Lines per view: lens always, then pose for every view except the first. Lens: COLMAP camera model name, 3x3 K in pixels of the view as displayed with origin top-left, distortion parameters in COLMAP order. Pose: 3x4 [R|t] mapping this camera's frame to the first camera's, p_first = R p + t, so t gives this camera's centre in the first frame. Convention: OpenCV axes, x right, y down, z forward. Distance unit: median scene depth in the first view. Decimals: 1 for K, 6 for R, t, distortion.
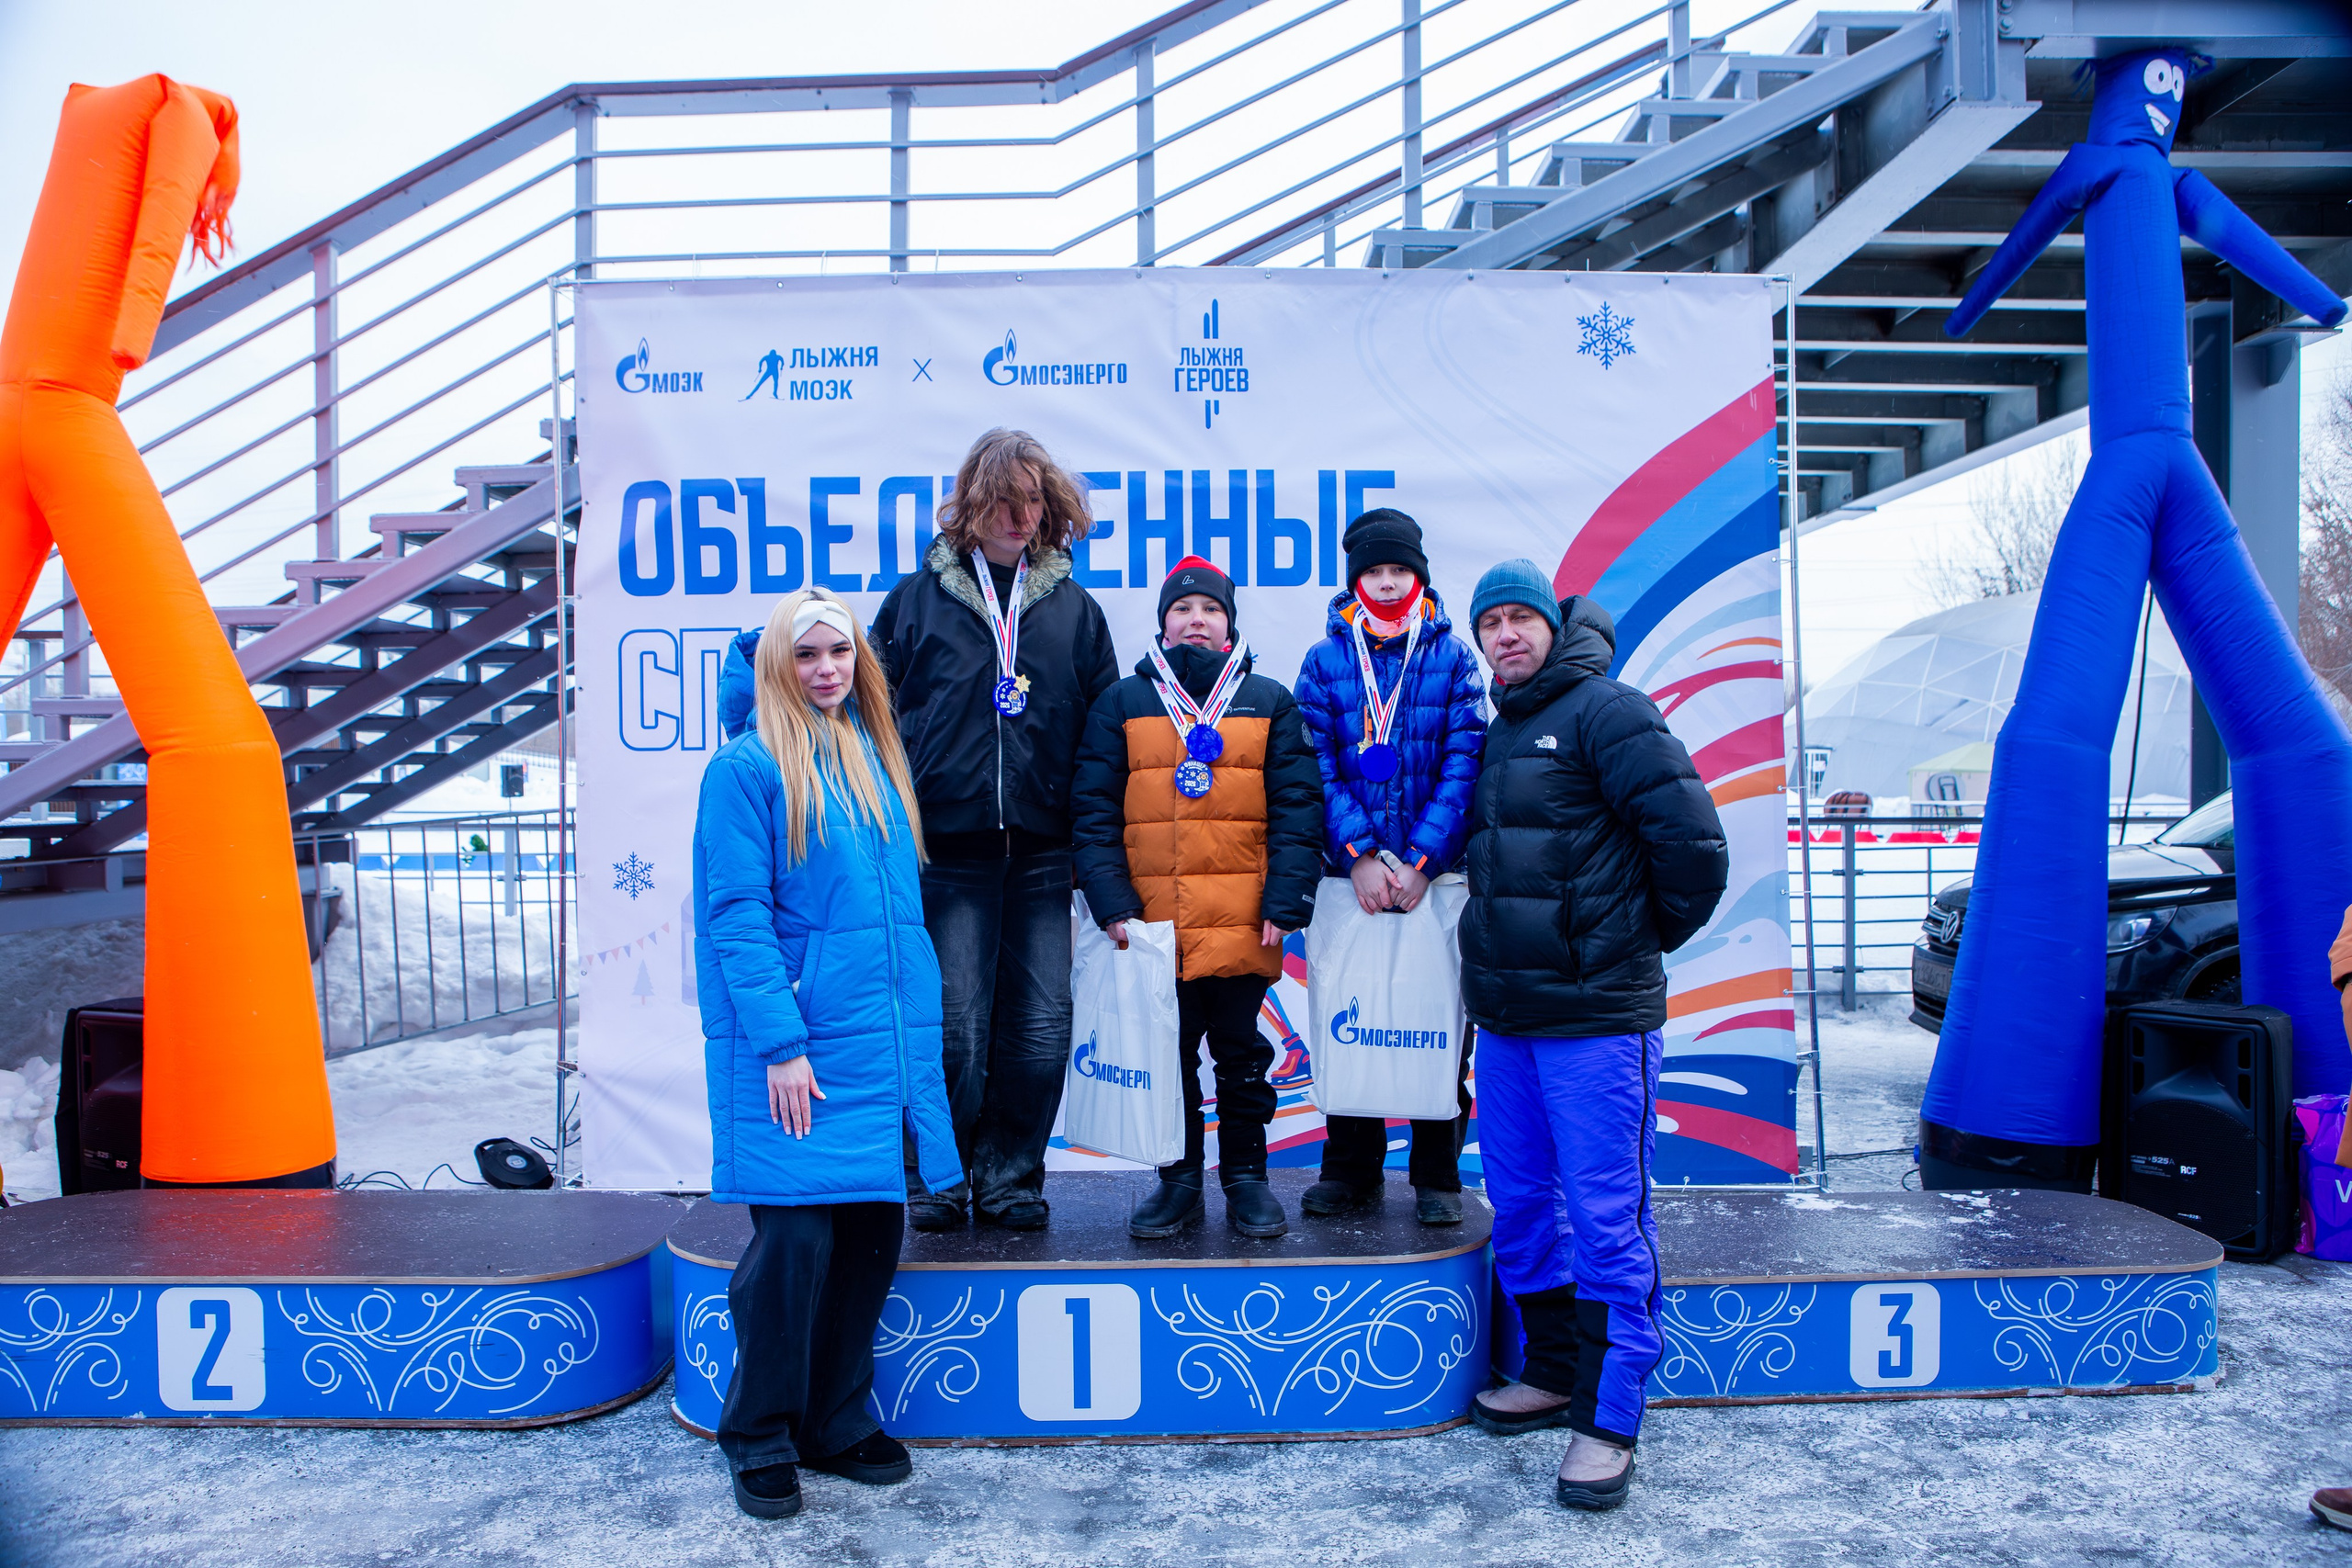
lens RADIAL K [[1633.6, 0, 1175.4], [0, 1633.6, 791.7], [0, 0, 1]] dist [-0.096478, 0.071092]
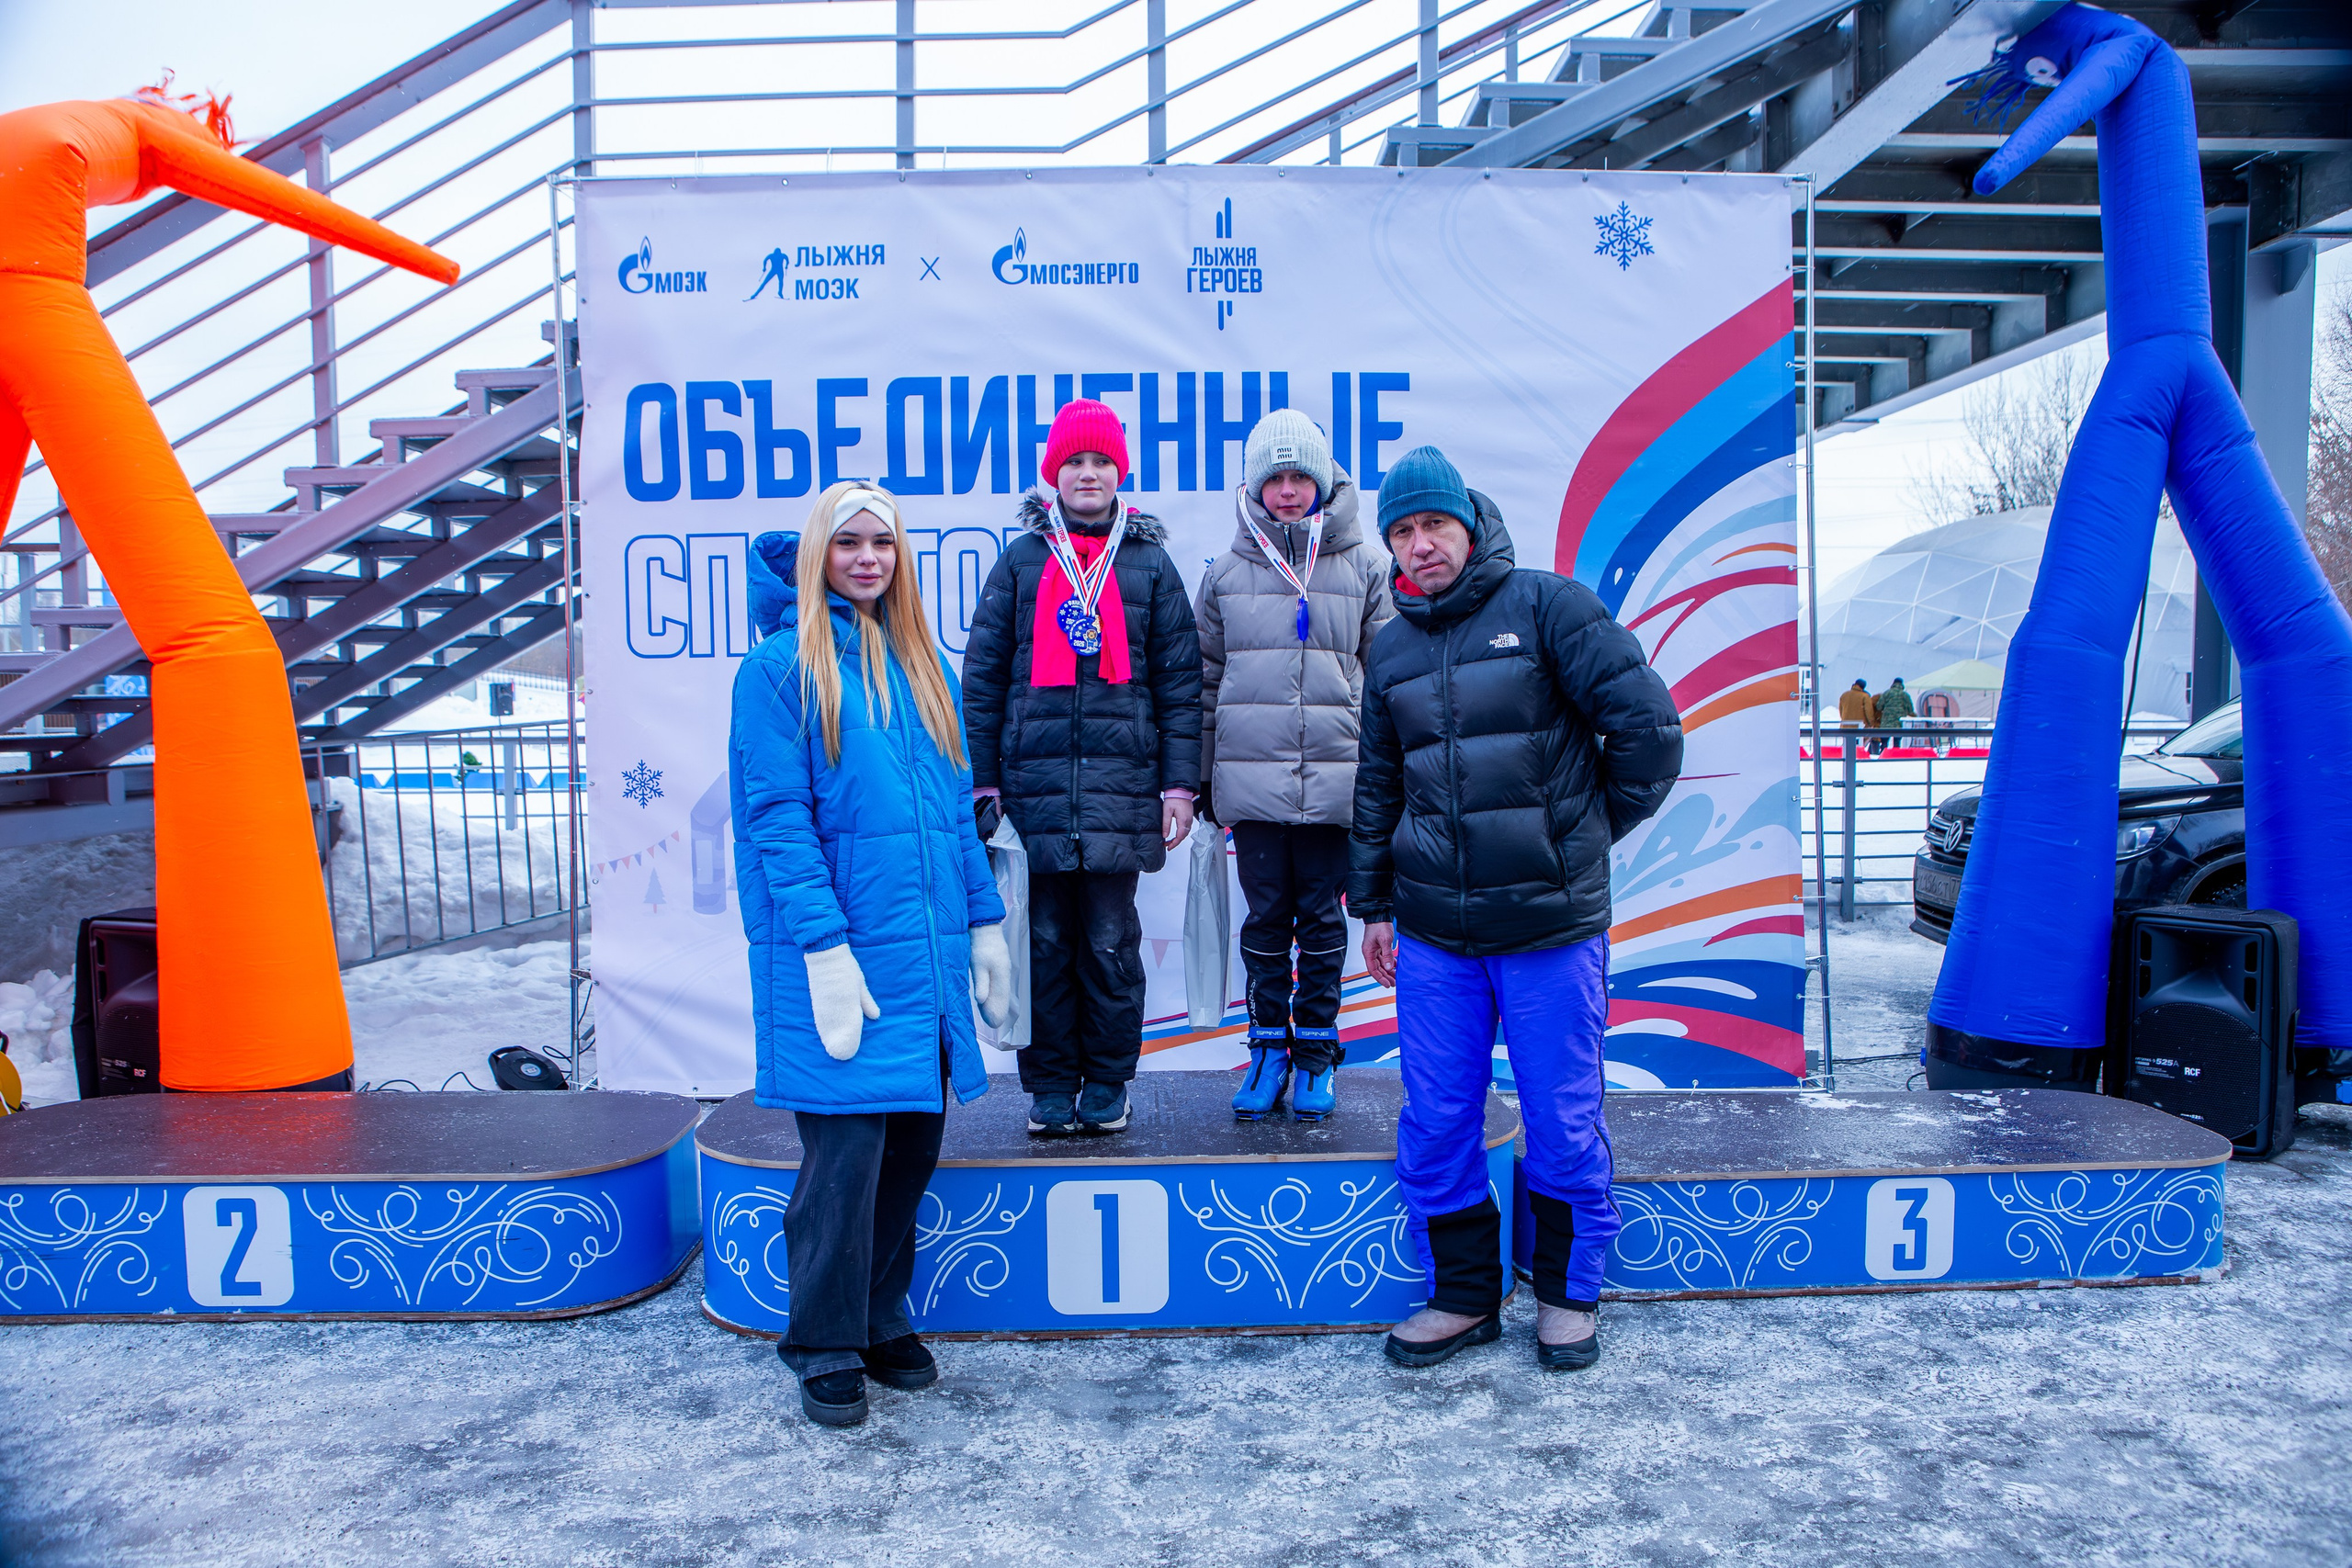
lens RADIAL K [[1633.6, 0, 1176.5], [0, 1633.6, 794.1], [0, 0, 1]] dist [-0.096478, 0.071092]
pose [[0.999968, -0.001699, 0.007856, -0.014955], [0.001294, 0.998687, 0.051219, 0.007778], [-0.007933, -0.051208, 0.998657, 0.001868]]
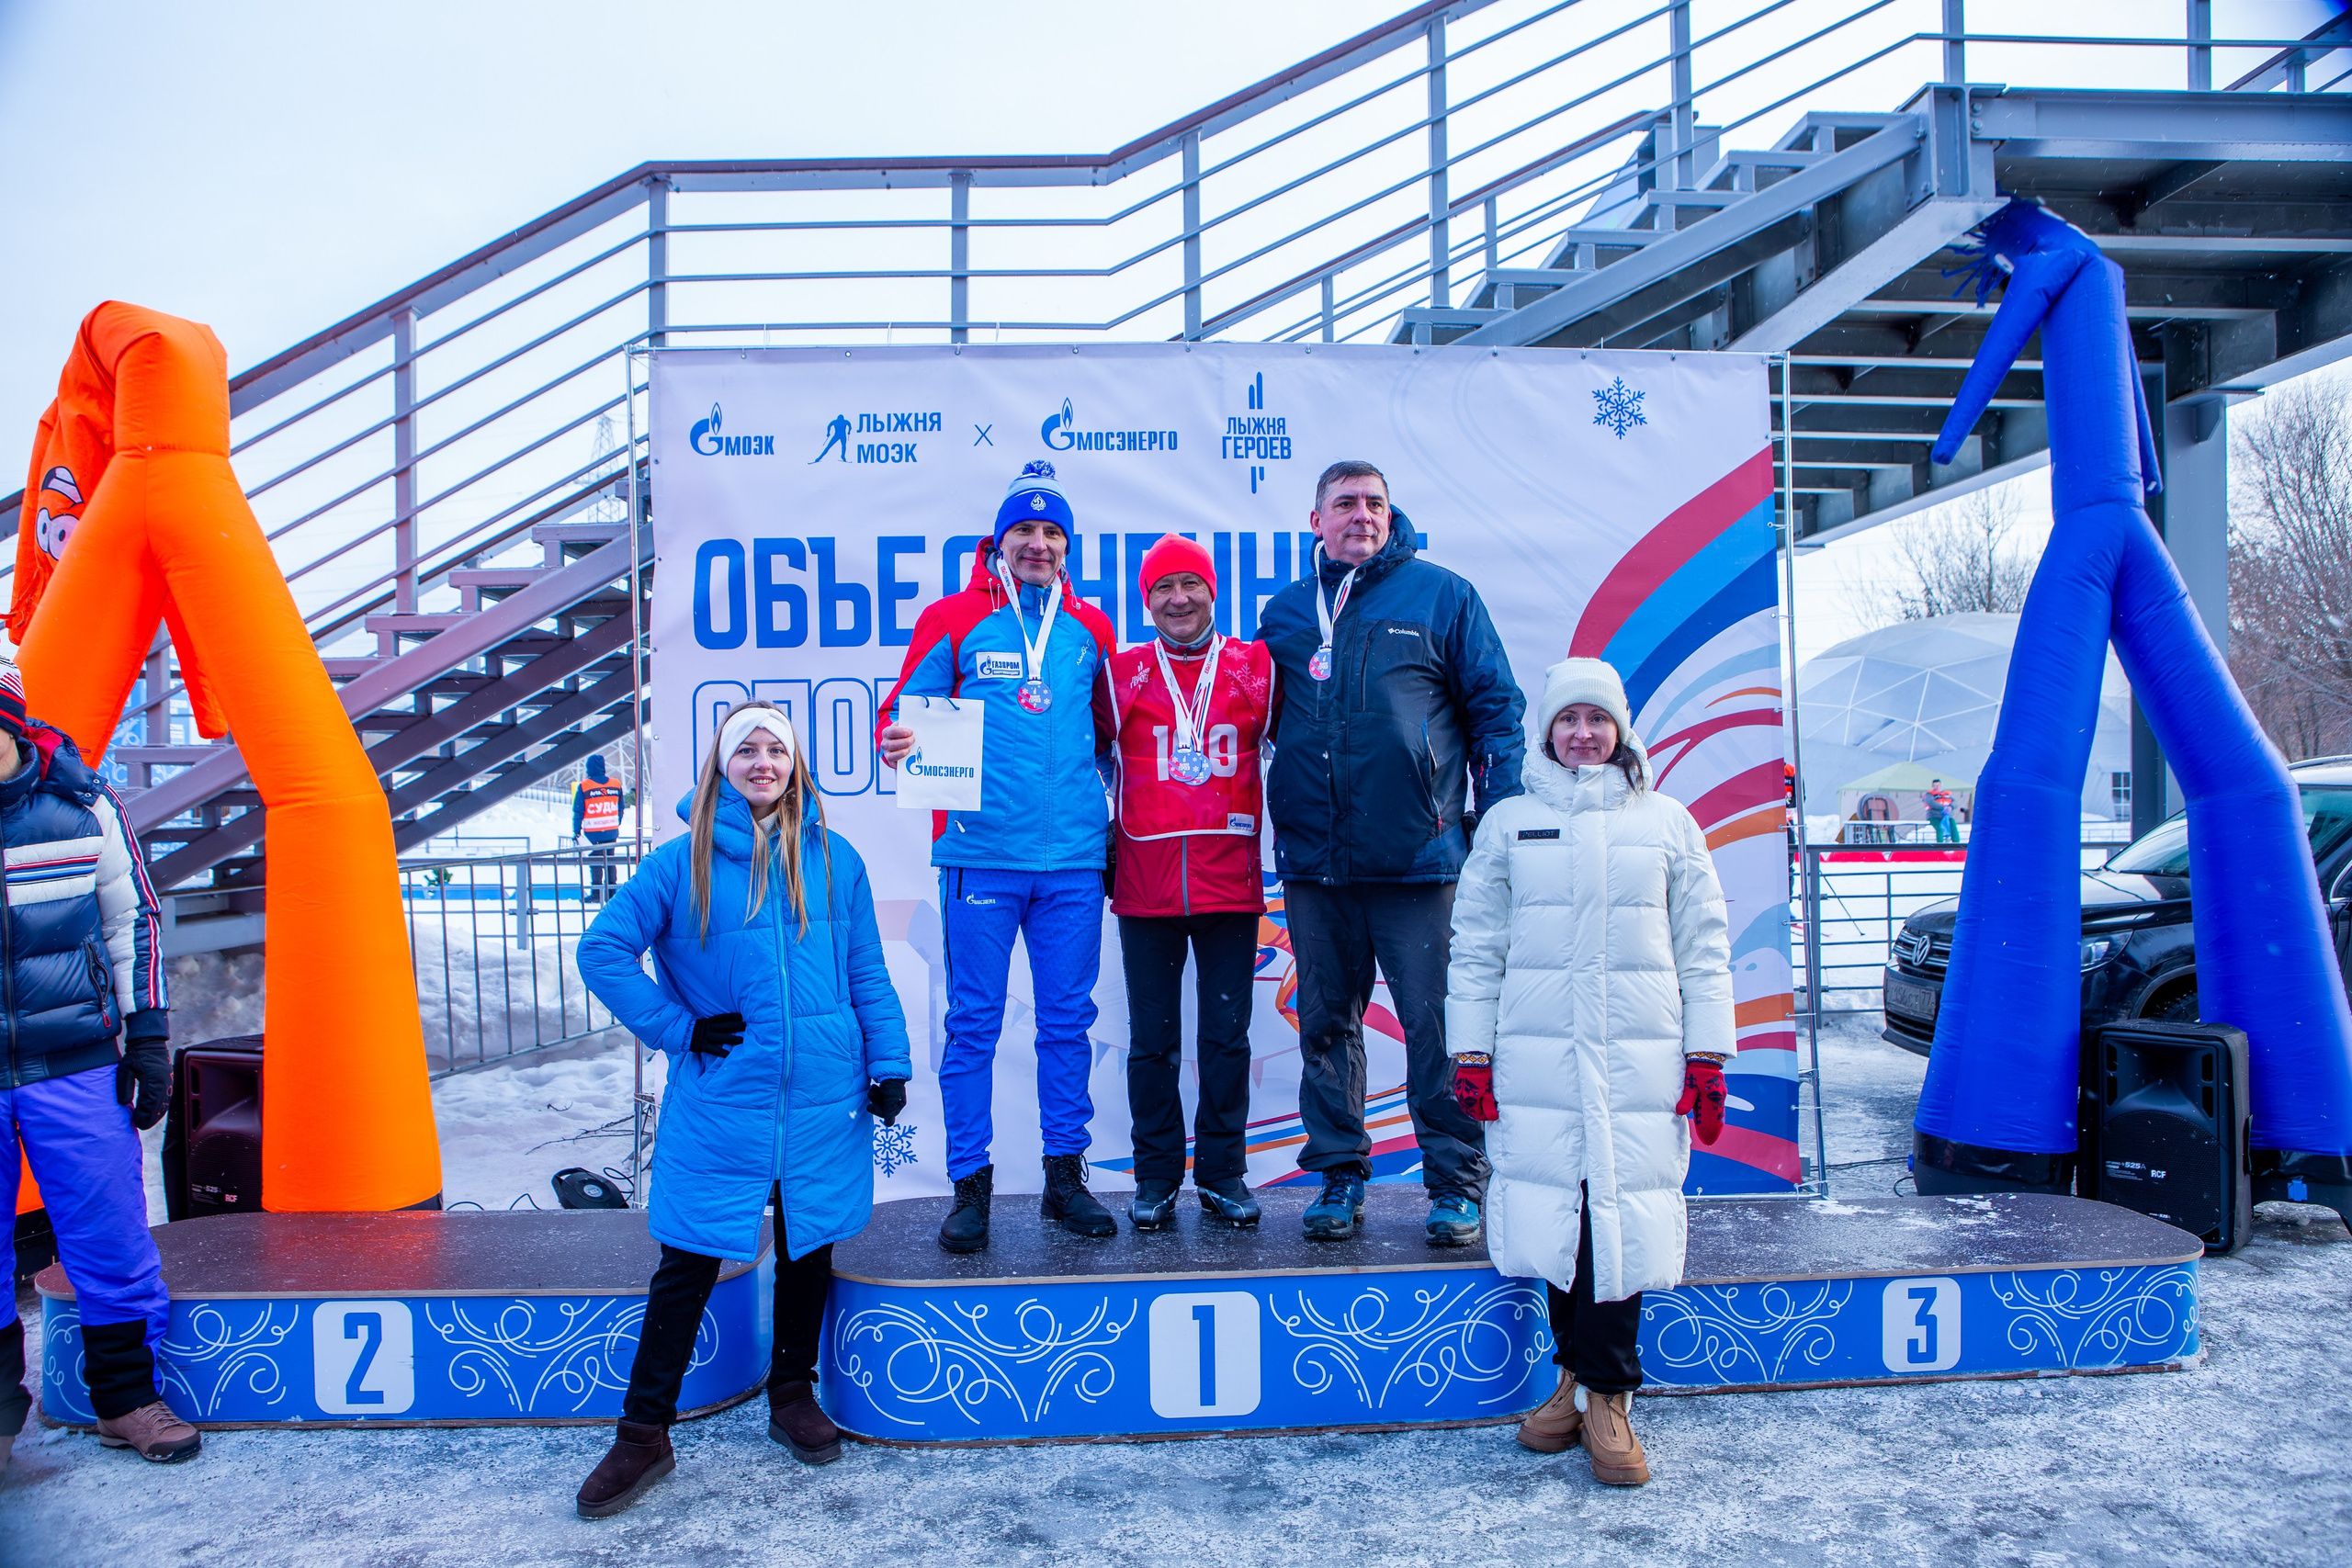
lens RADIAL K [[1633.6, 0, 1178.9], [0, 1633.6, 791.6], [0, 0, 1]] dist [-0.096478, 0.071092]
pose [[0.998975, -0.003985, 0.045094, -0.077768], [0.004524, 0.999919, -0.011857, -0.014782], [-0.045043, 0.012049, 0.998912, -0.064721]]
